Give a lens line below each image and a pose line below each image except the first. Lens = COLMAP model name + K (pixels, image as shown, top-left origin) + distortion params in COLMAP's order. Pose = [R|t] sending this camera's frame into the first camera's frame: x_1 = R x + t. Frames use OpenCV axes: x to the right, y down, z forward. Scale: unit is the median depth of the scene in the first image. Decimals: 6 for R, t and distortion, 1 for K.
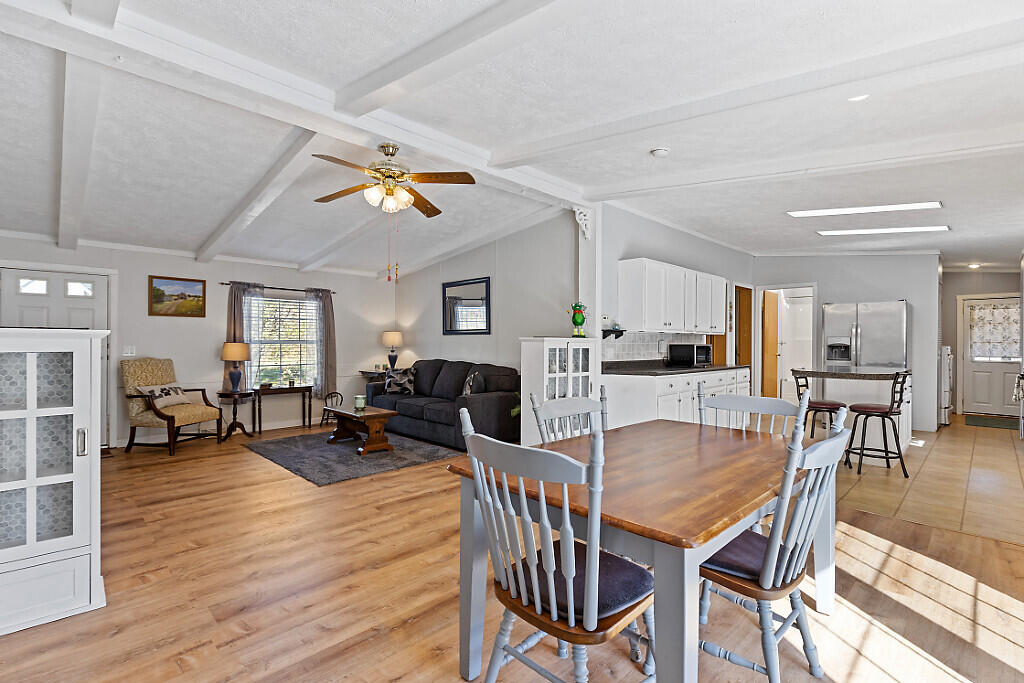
lens RADIAL K [[473.7, 0, 511.6], [0, 473.7, 345.1], [0, 0, 1]] dist [0.000608, 0.000184]
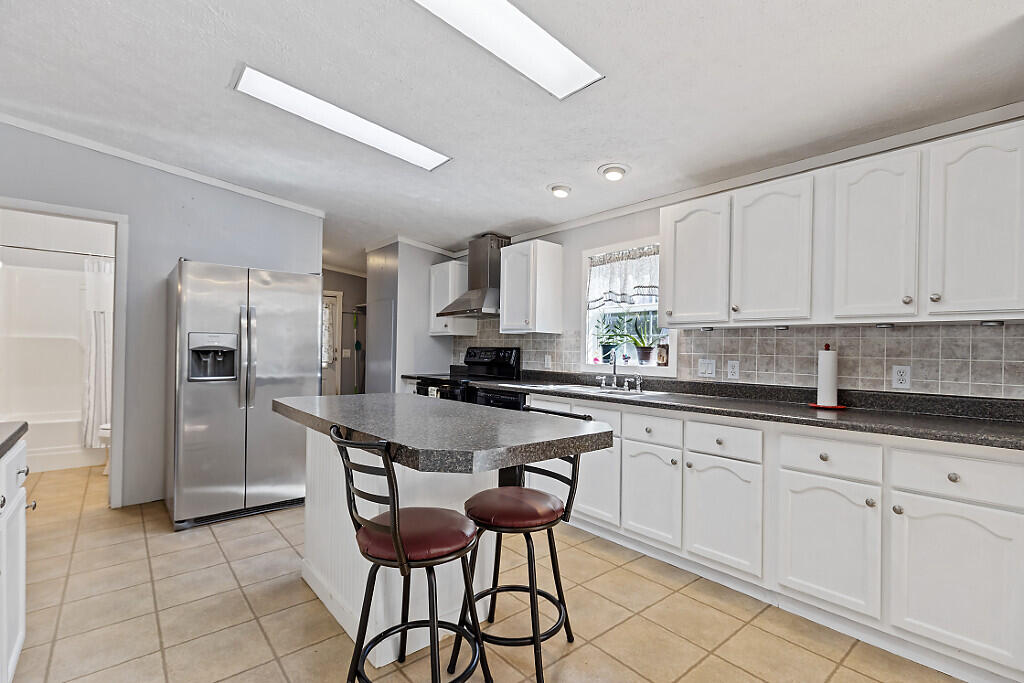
lens RADIAL K [[464.7, 0, 507.2], [0, 464.7, 351.1], [0, 0, 1]] dist [-0.000992, -0.000096]
pose [[0.084535, -0.005923, 0.996403, 0.341015], [-0.007986, 0.999946, 0.006622, -0.005258], [-0.996389, -0.008517, 0.084483, 0.936791]]
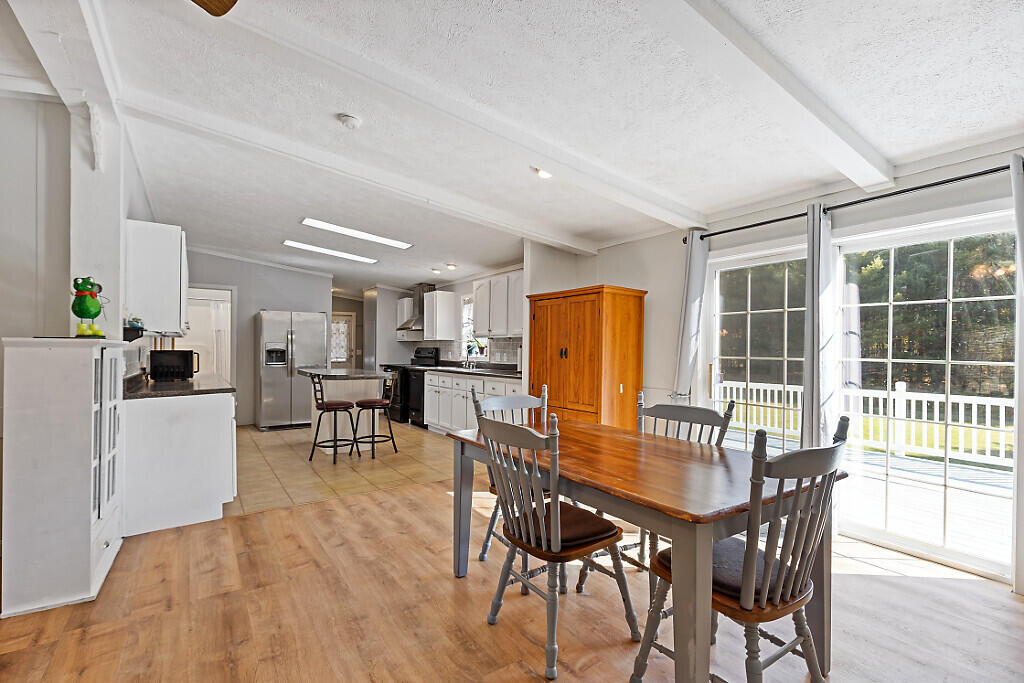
lens RADIAL K [[464.7, 0, 507.2], [0, 464.7, 351.1], [0, 0, 1]] dist [-0.000992, -0.000096]
pose [[0.190395, -0.006267, 0.981688, -0.326104], [-0.000405, 0.999979, 0.006462, -0.005507], [-0.981708, -0.001628, 0.190388, 0.421534]]
